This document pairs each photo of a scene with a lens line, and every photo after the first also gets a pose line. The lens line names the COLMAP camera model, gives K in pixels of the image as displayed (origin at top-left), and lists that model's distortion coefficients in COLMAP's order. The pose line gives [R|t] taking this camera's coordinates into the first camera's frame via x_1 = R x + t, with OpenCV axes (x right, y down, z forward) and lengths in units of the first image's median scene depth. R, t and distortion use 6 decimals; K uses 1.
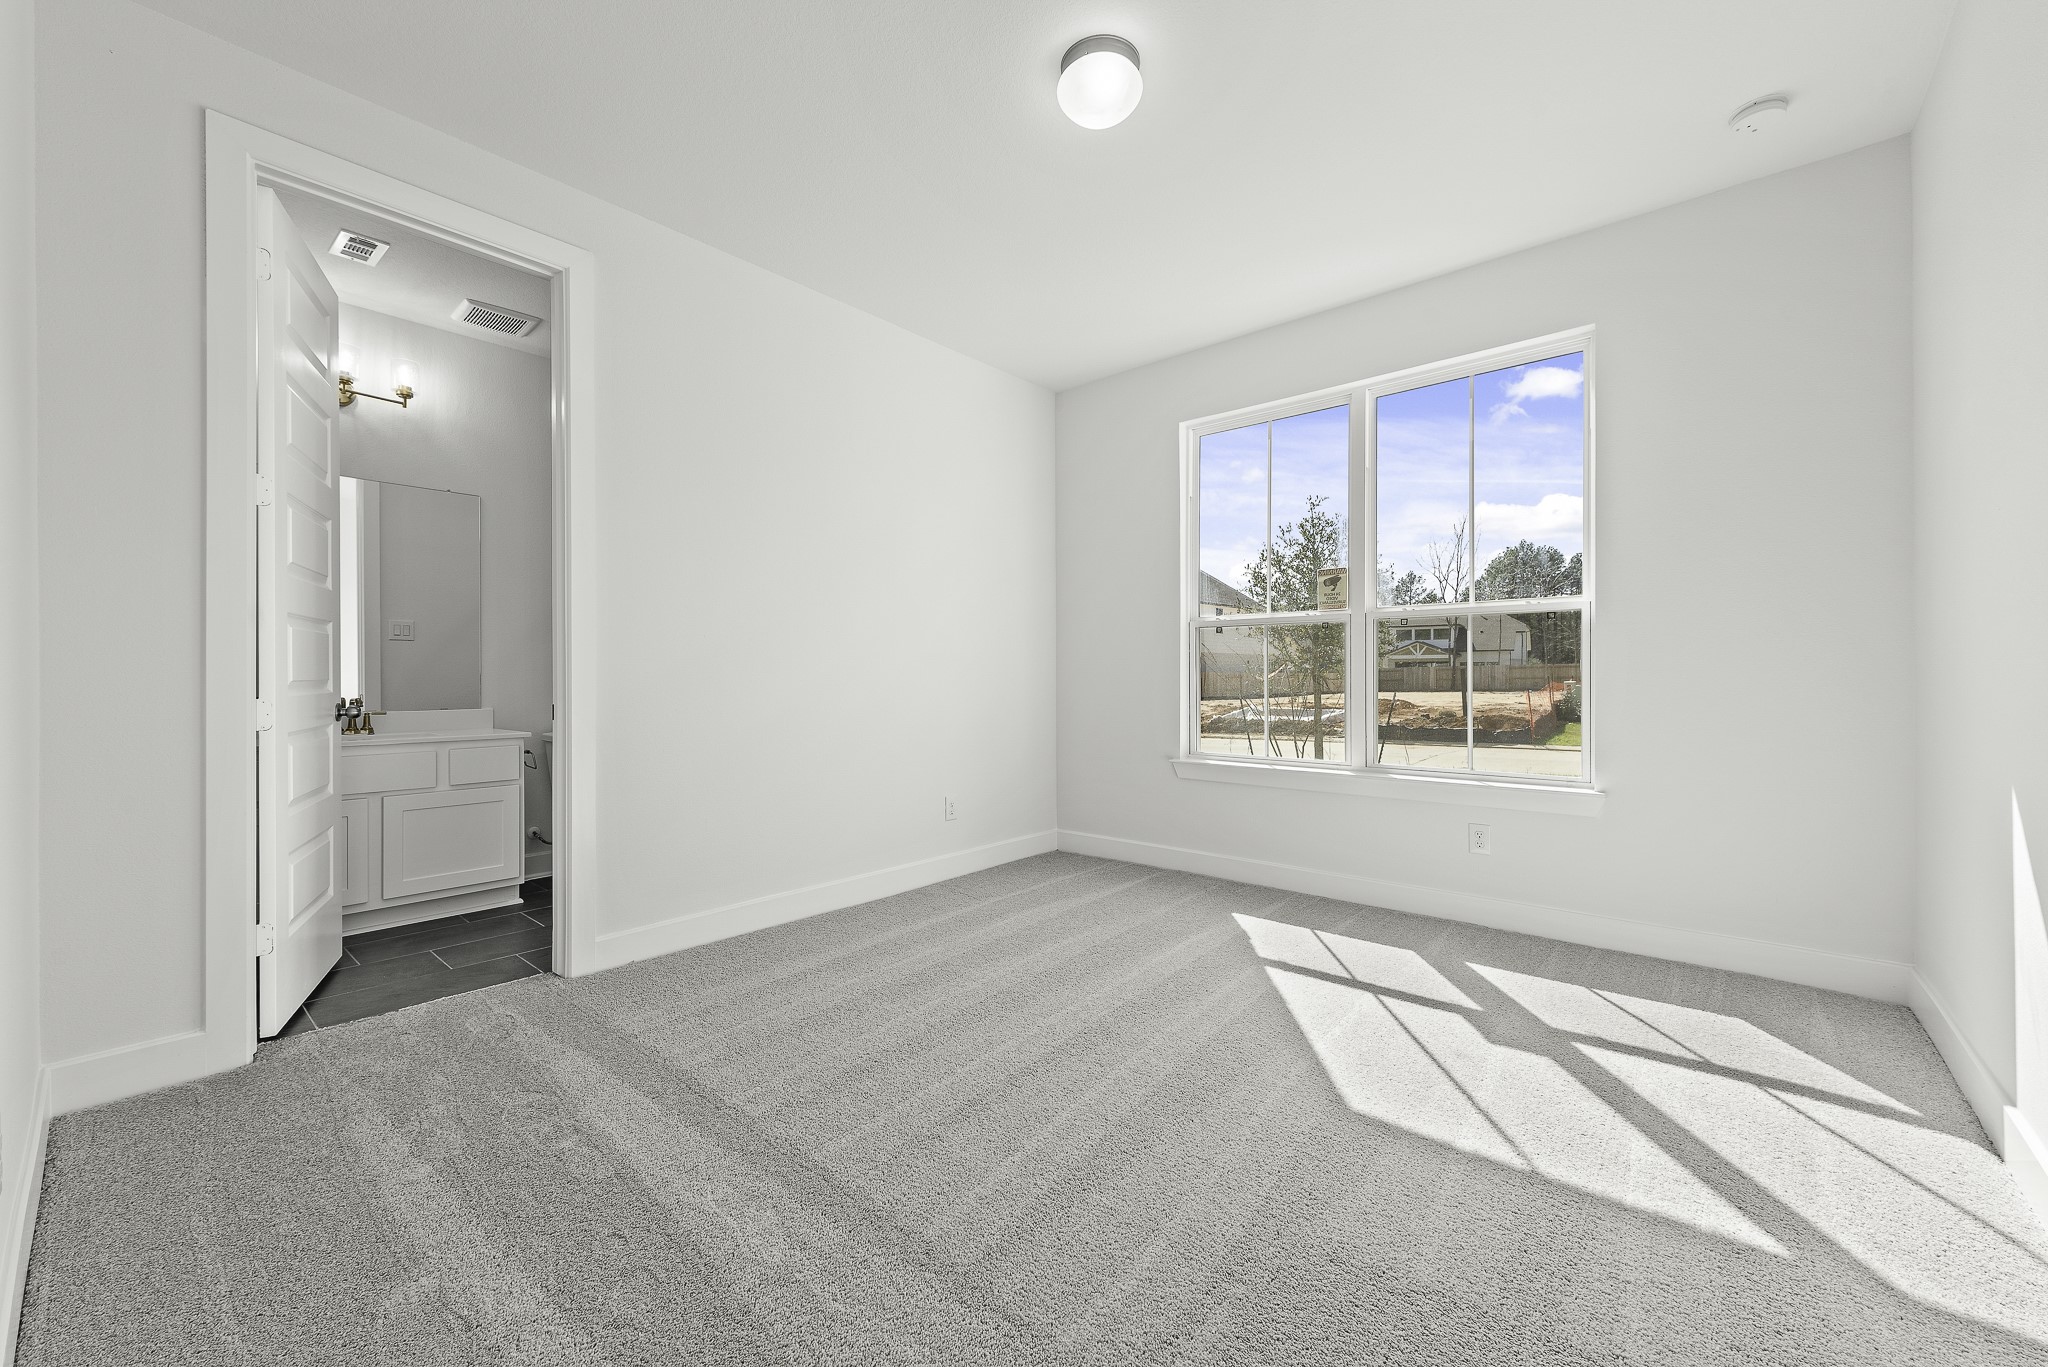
lens RADIAL K [[807.0, 0, 1026.1], [0, 807.0, 677.0], [0, 0, 1]] dist [0.001549, -0.000247]
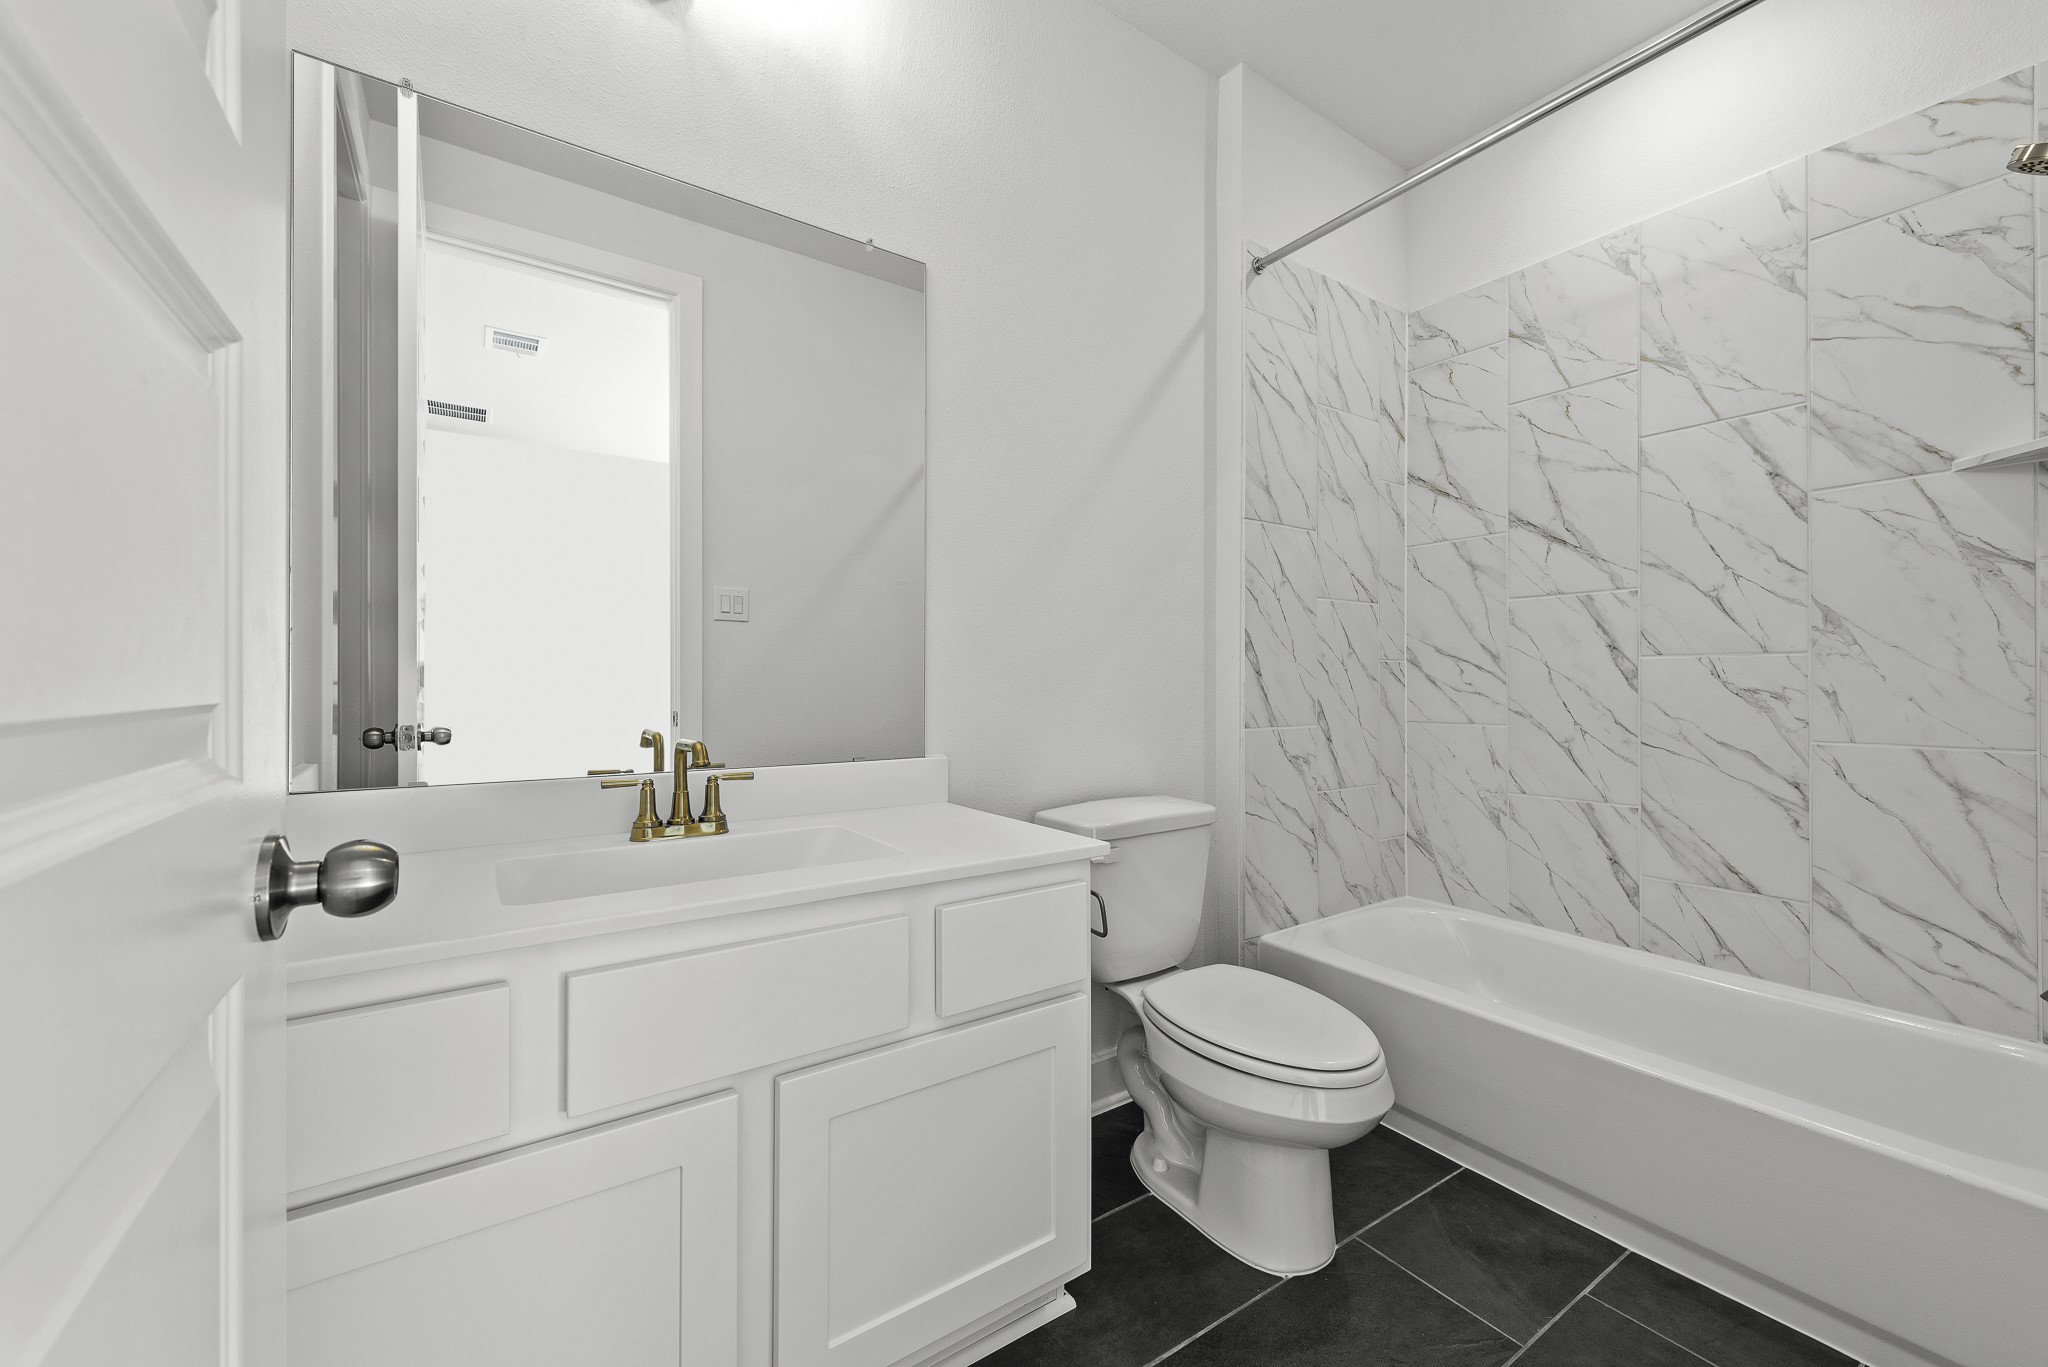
lens RADIAL K [[807.0, 0, 1020.7], [0, 807.0, 681.7], [0, 0, 1]] dist [0.001549, -0.000247]
pose [[0.966334, 0.003290, -0.257269, -0.534498], [-0.002556, 0.999992, 0.003190, -0.003573], [0.257277, -0.002425, 0.966335, 0.617608]]
